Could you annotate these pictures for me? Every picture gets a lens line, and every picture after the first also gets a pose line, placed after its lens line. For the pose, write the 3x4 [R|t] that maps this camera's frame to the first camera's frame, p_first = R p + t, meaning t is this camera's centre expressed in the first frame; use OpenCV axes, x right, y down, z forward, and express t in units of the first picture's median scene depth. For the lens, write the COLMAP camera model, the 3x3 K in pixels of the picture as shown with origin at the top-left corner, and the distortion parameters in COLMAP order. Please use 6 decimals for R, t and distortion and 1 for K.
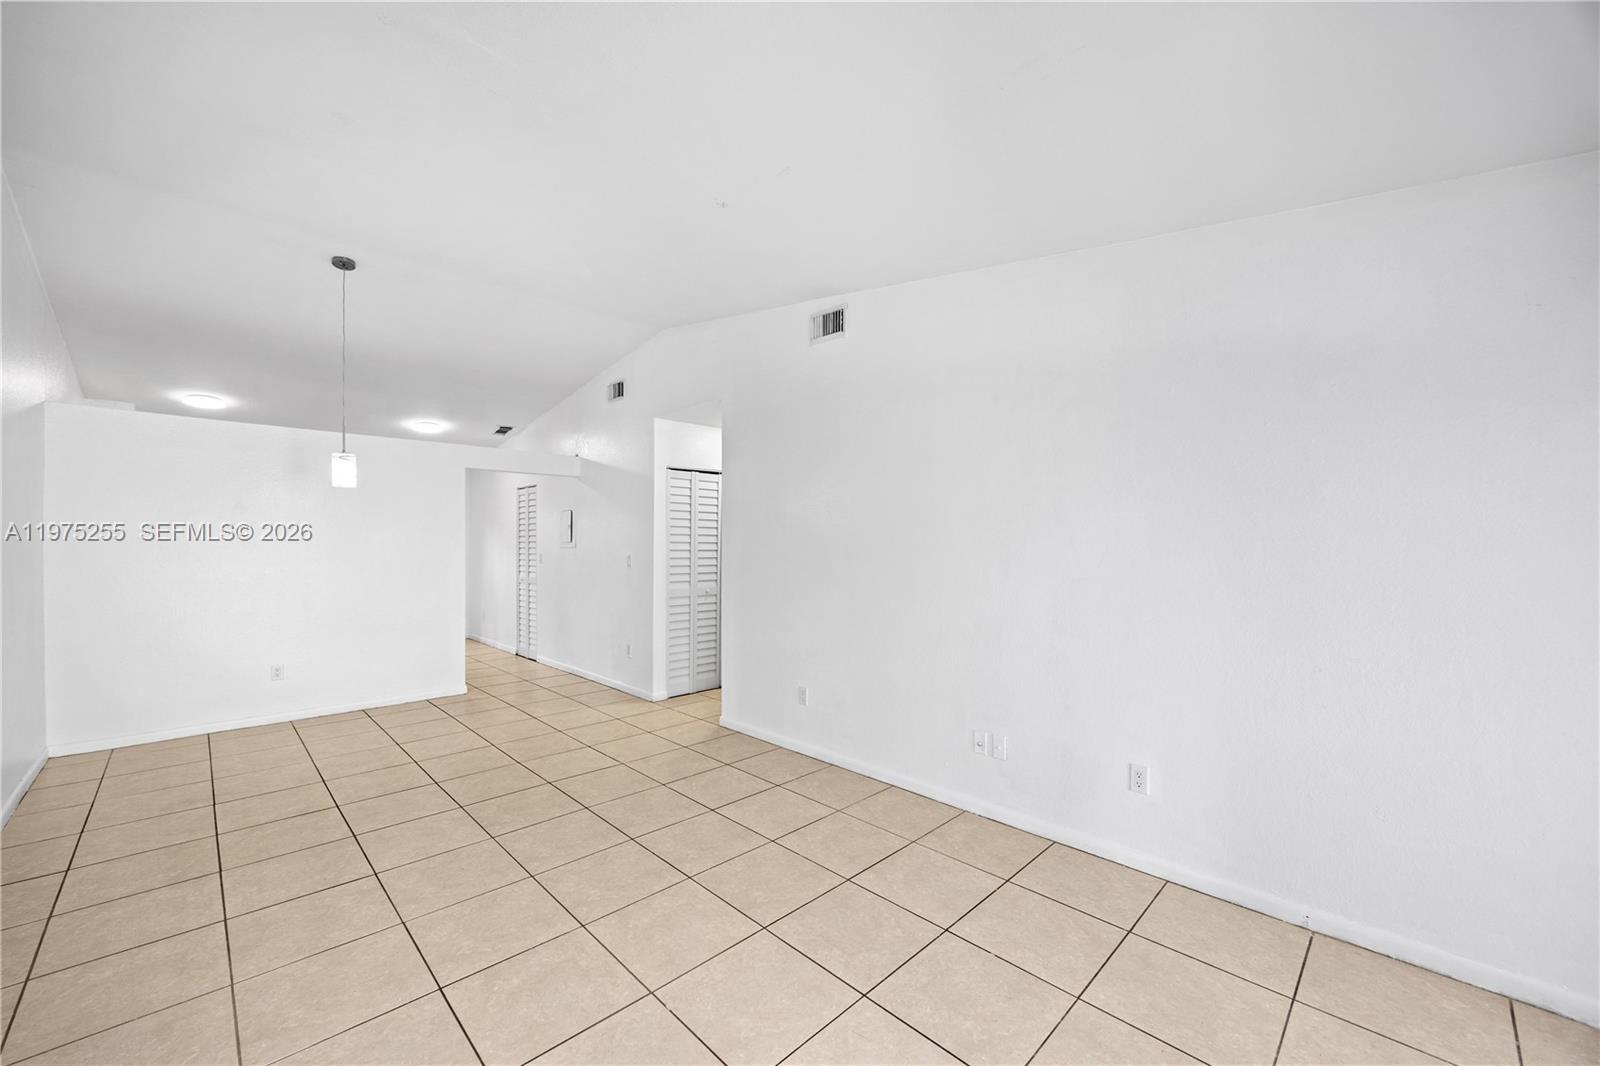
lens RADIAL K [[632.3, 0, 792.1], [0, 632.3, 529.3], [0, 0, 1]] dist [0.002464, -0.000447]
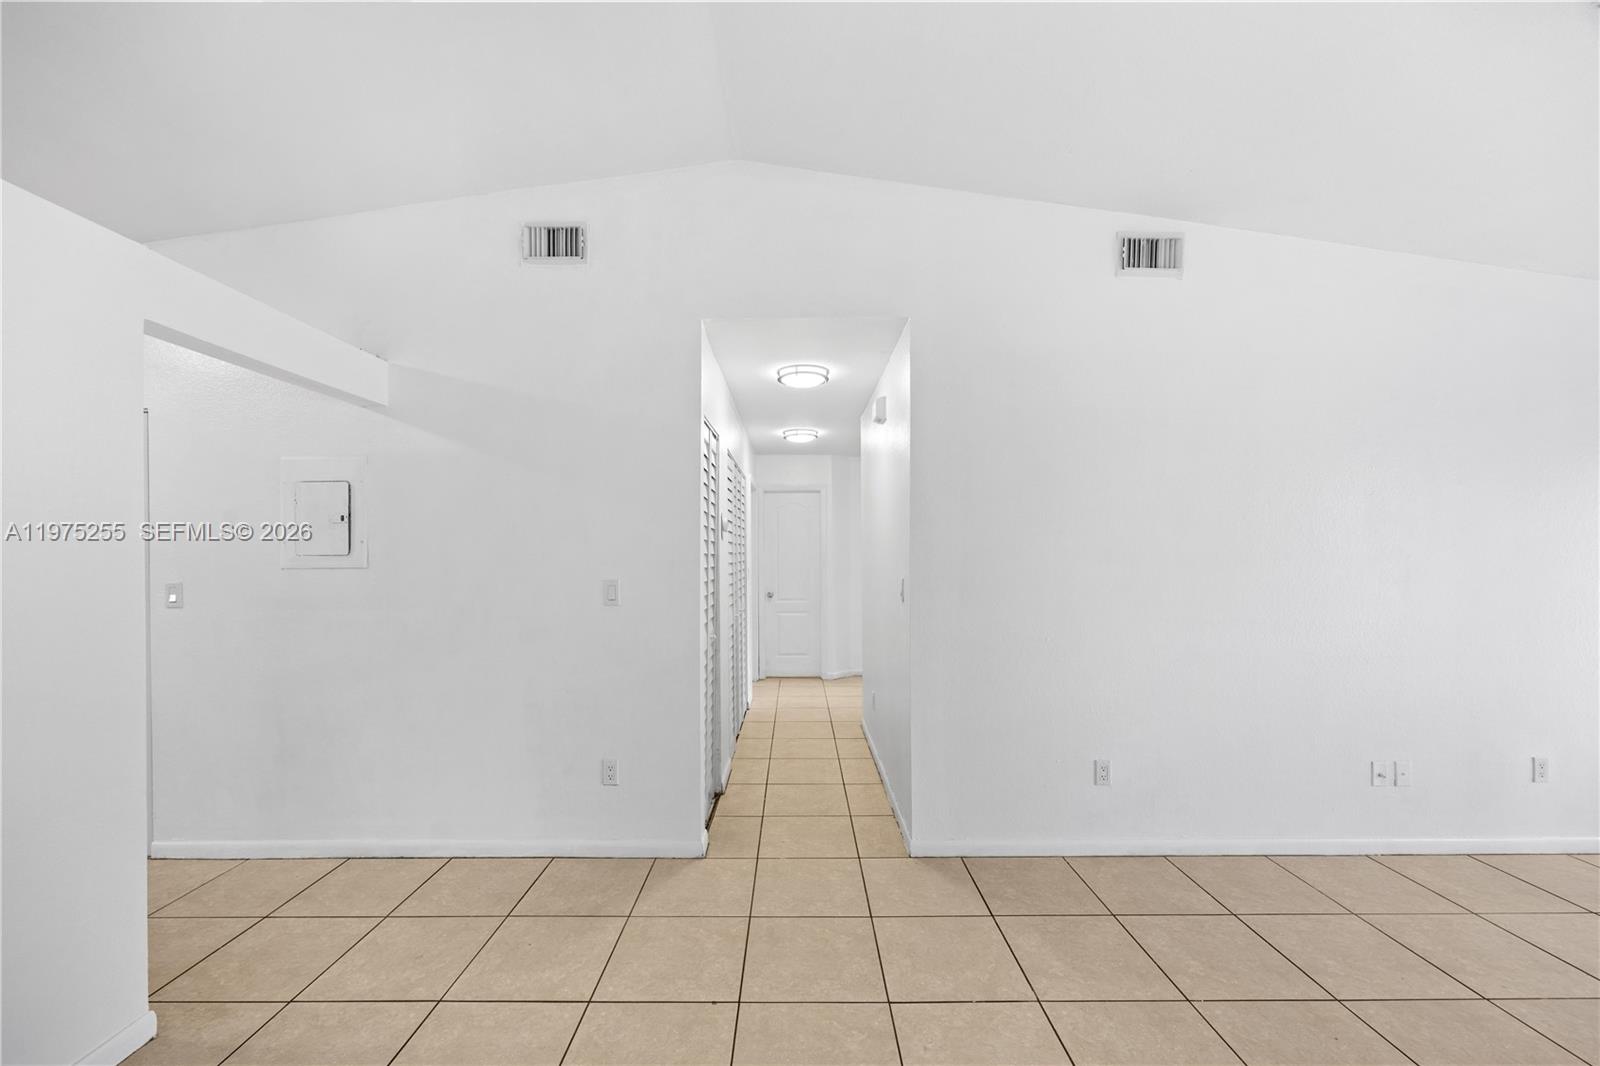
lens RADIAL K [[651.9, 0, 800.1], [0, 651.9, 535.9], [0, 0, 1]] dist [-0.003940, 0.001487]
pose [[0.685158, 0.004506, 0.728381, -0.727321], [-0.010279, 0.999941, 0.003483, 0.001951], [-0.728322, -0.009873, 0.685164, 0.742447]]
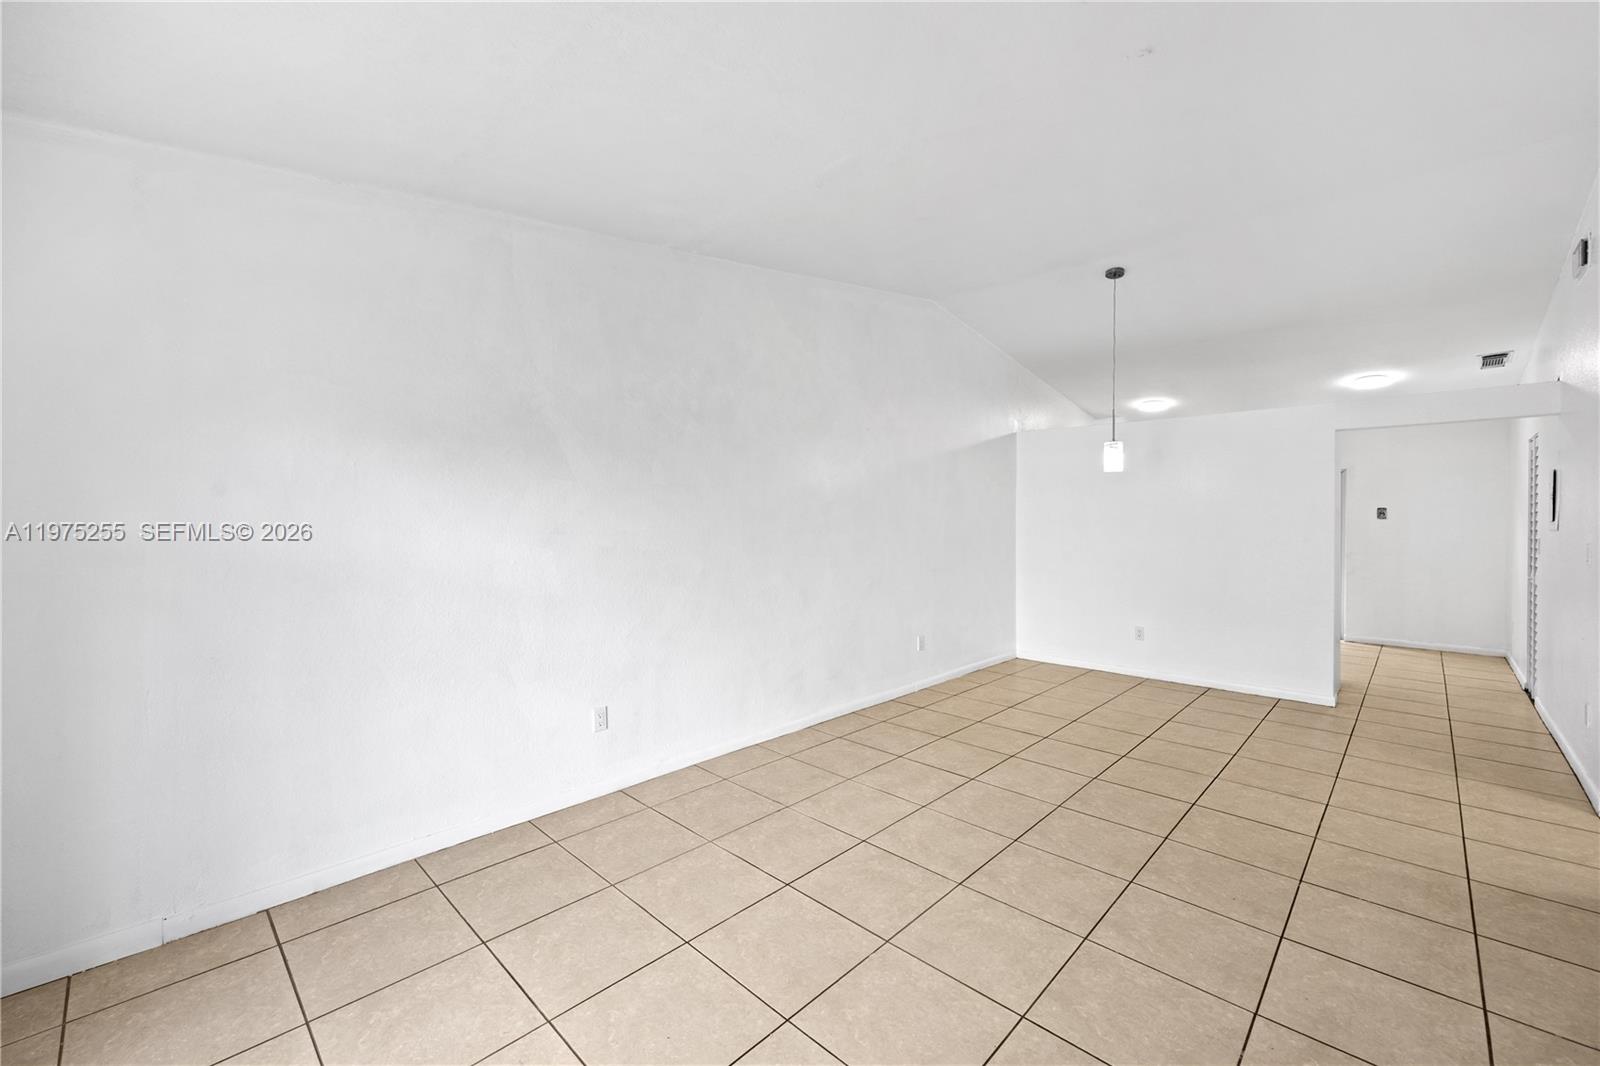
lens RADIAL K [[651.9, 0, 798.0], [0, 651.9, 522.5], [0, 0, 1]] dist [-0.003940, 0.001487]
pose [[0.024128, 0.002817, -0.999705, 0.417473], [0.020535, 0.999784, 0.003312, 0.006641], [0.999498, -0.020609, 0.024065, 0.396672]]
